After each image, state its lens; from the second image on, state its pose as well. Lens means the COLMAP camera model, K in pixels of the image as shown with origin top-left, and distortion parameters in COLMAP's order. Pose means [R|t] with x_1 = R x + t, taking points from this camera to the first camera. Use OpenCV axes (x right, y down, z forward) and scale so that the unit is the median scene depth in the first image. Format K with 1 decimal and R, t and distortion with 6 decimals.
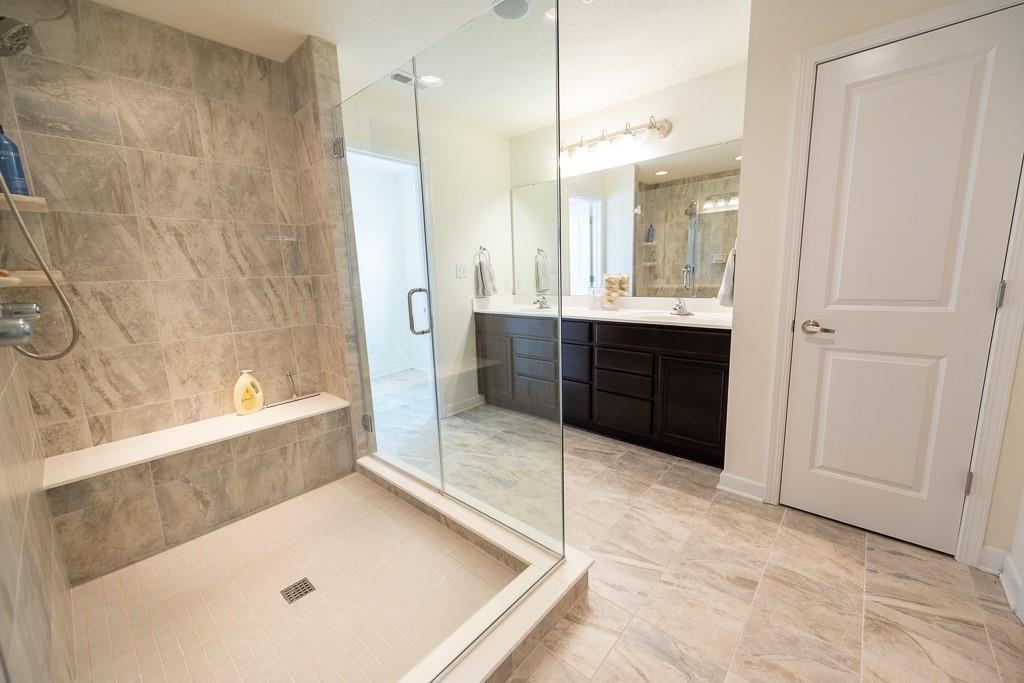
lens RADIAL K [[403.3, 0, 516.1], [0, 403.3, 342.7], [0, 0, 1]] dist [-0.001157, 0.000157]
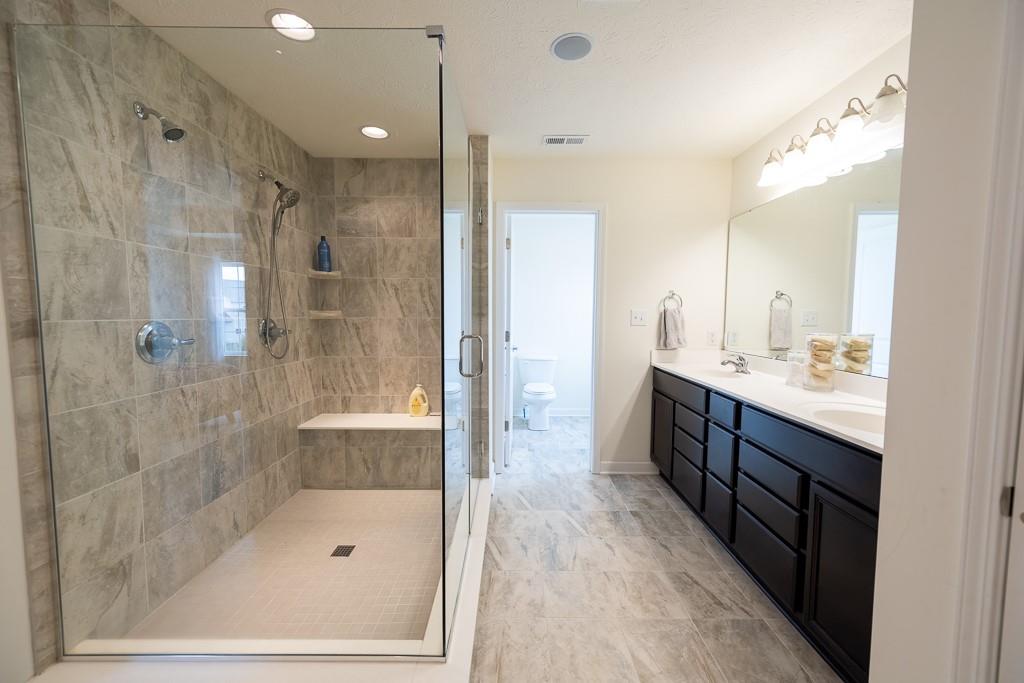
lens RADIAL K [[402.5, 0, 512.0], [0, 402.5, 341.5], [0, 0, 1]] dist [0.001855, 0.000284]
pose [[0.656092, 0.086819, -0.749671, 0.601931], [-0.156465, 0.987425, -0.022582, -0.103943], [0.738283, 0.132113, 0.661425, 0.336719]]
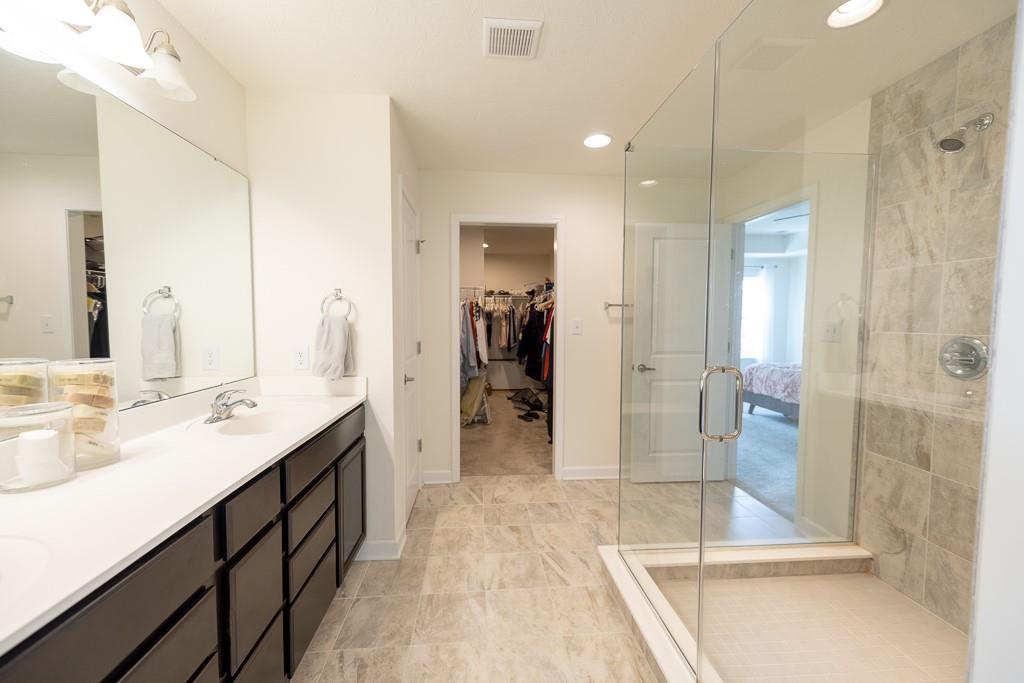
lens RADIAL K [[402.5, 0, 512.0], [0, 402.5, 341.5], [0, 0, 1]] dist [0.001855, 0.000284]
pose [[-0.719387, -0.008536, 0.694557, -0.400872], [0.138935, 0.977950, 0.155922, -0.289537], [-0.680572, 0.208666, -0.702339, 1.512642]]
